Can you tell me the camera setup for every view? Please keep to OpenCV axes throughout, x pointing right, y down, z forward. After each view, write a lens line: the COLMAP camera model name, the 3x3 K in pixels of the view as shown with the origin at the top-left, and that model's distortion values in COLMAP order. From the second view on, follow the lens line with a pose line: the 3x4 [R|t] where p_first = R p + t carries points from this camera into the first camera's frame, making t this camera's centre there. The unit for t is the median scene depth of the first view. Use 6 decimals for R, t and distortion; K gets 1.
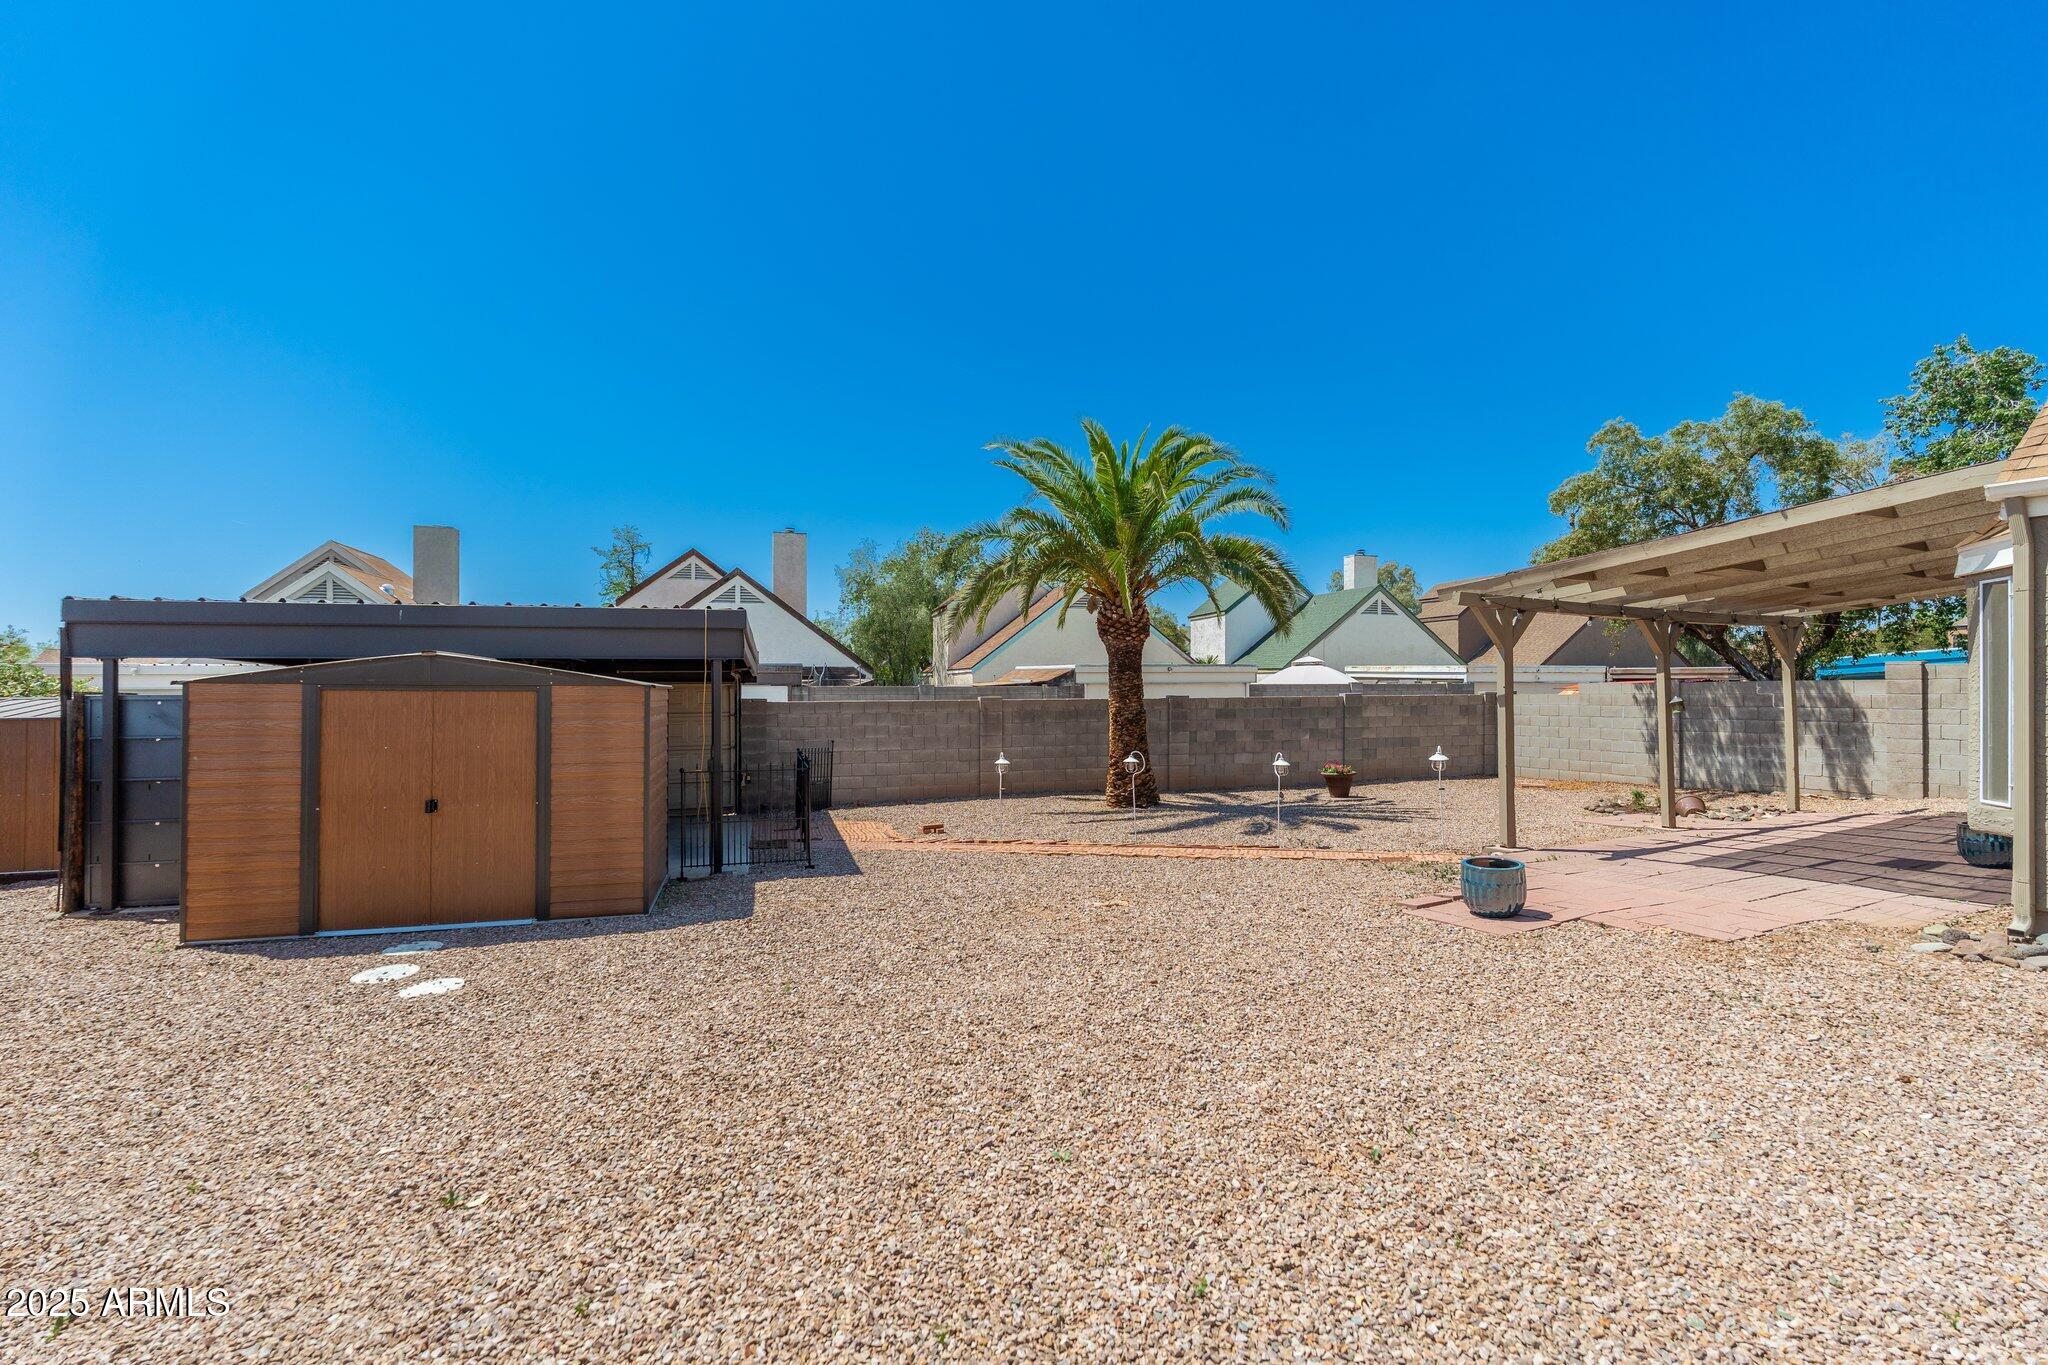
lens RADIAL K [[909.0, 0, 1024.0], [0, 909.0, 682.5], [0, 0, 1]] dist [0.001207, -0.000791]
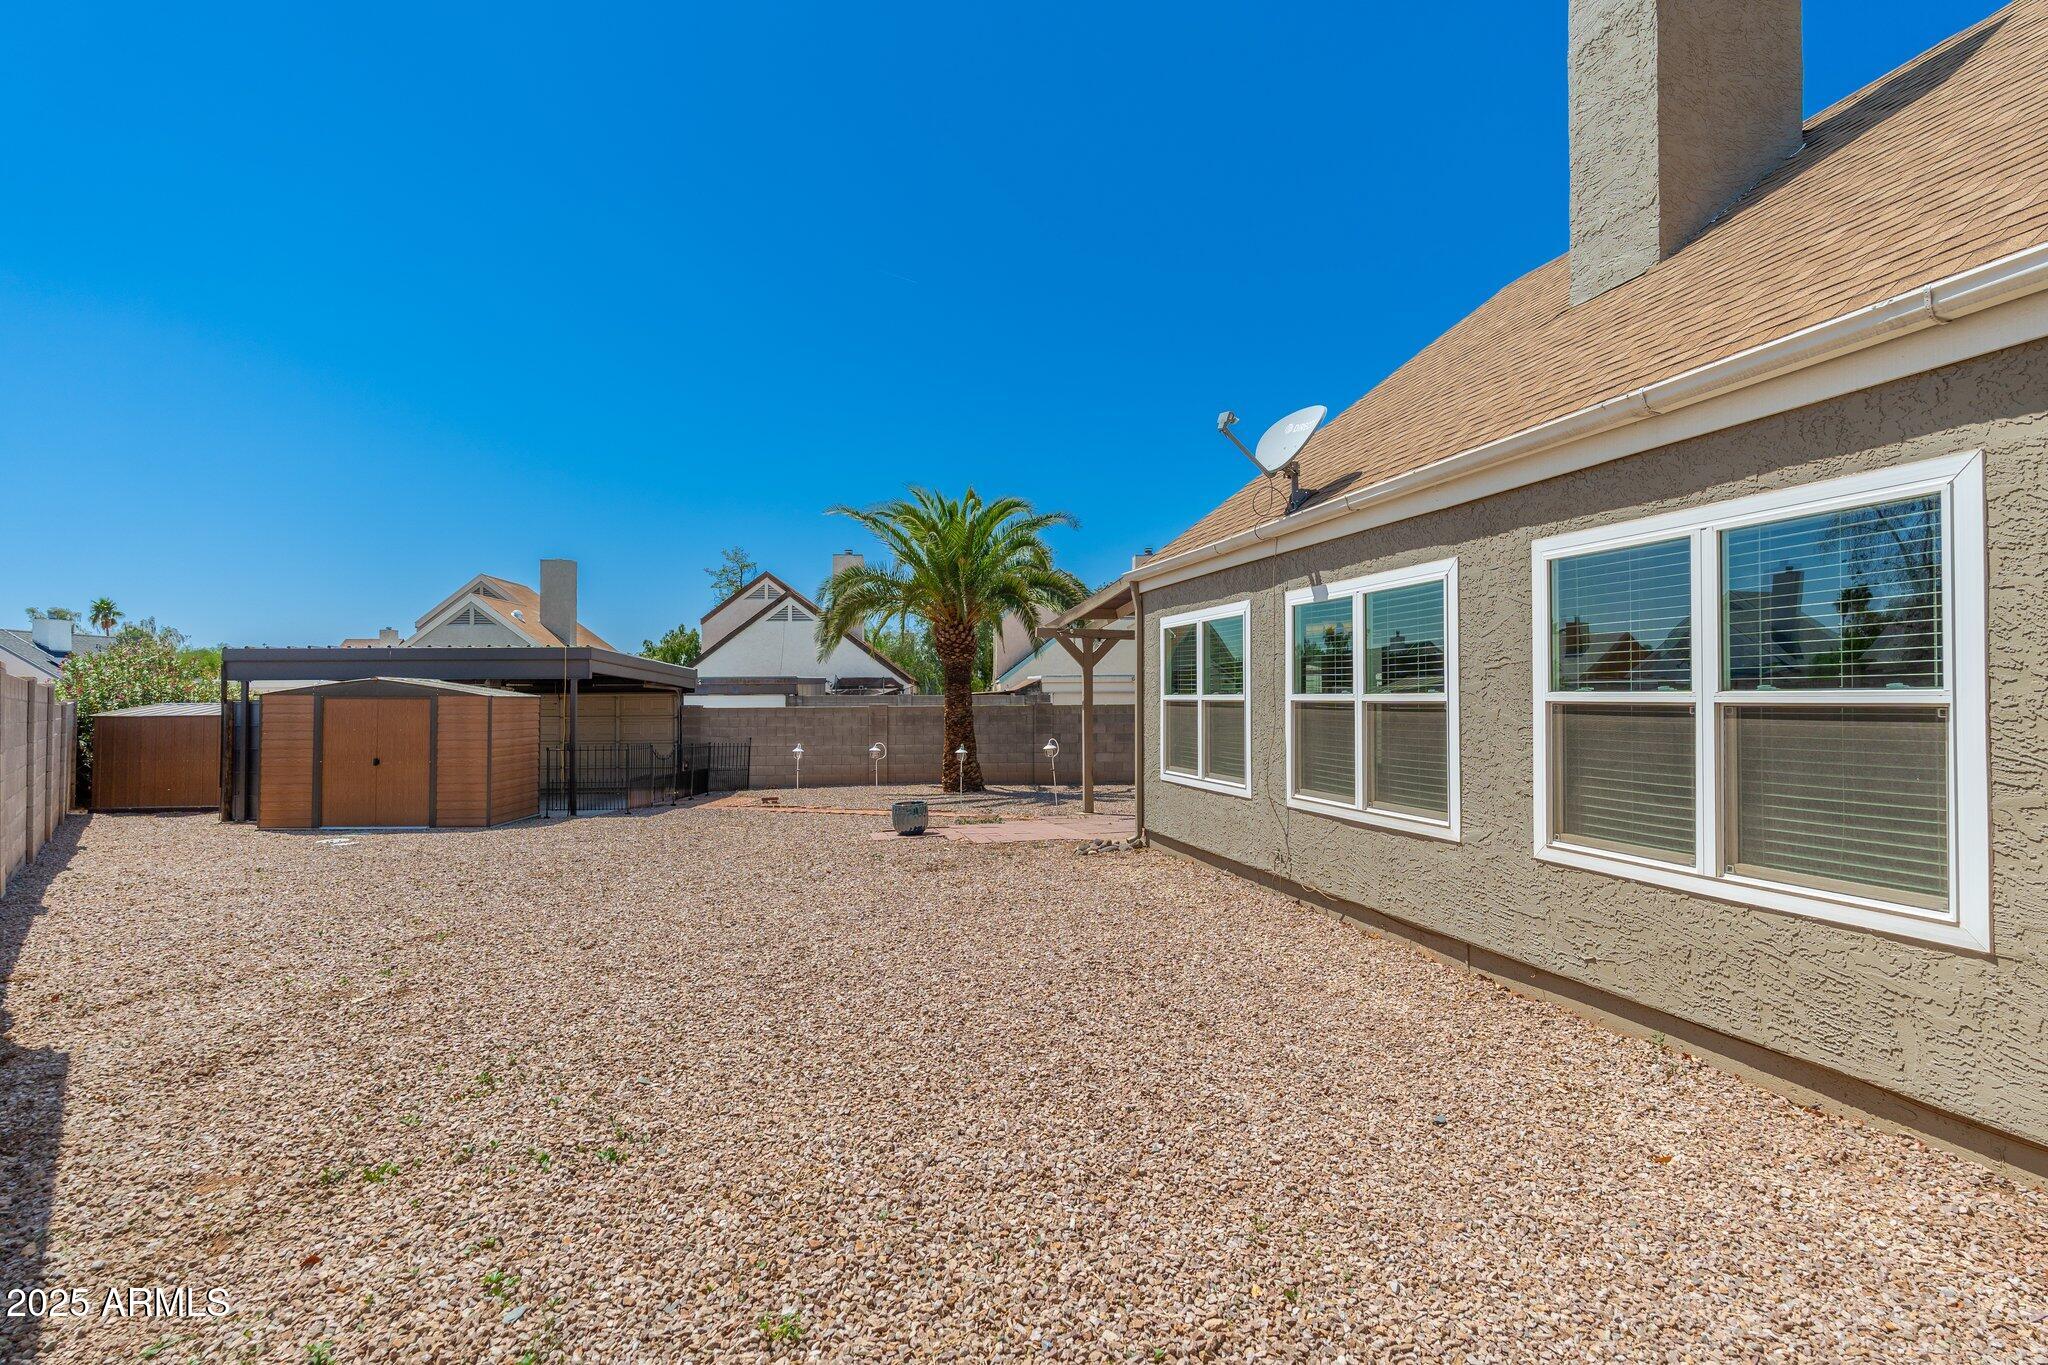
lens RADIAL K [[1016.0, 0, 1023.2], [0, 1016.0, 677.3], [0, 0, 1]] dist [-0.000564, 0.000649]
pose [[0.977032, -0.005259, -0.213029, 0.758497], [0.002406, 0.999904, -0.013650, -0.001864], [0.213080, 0.012824, 0.976951, -0.519104]]
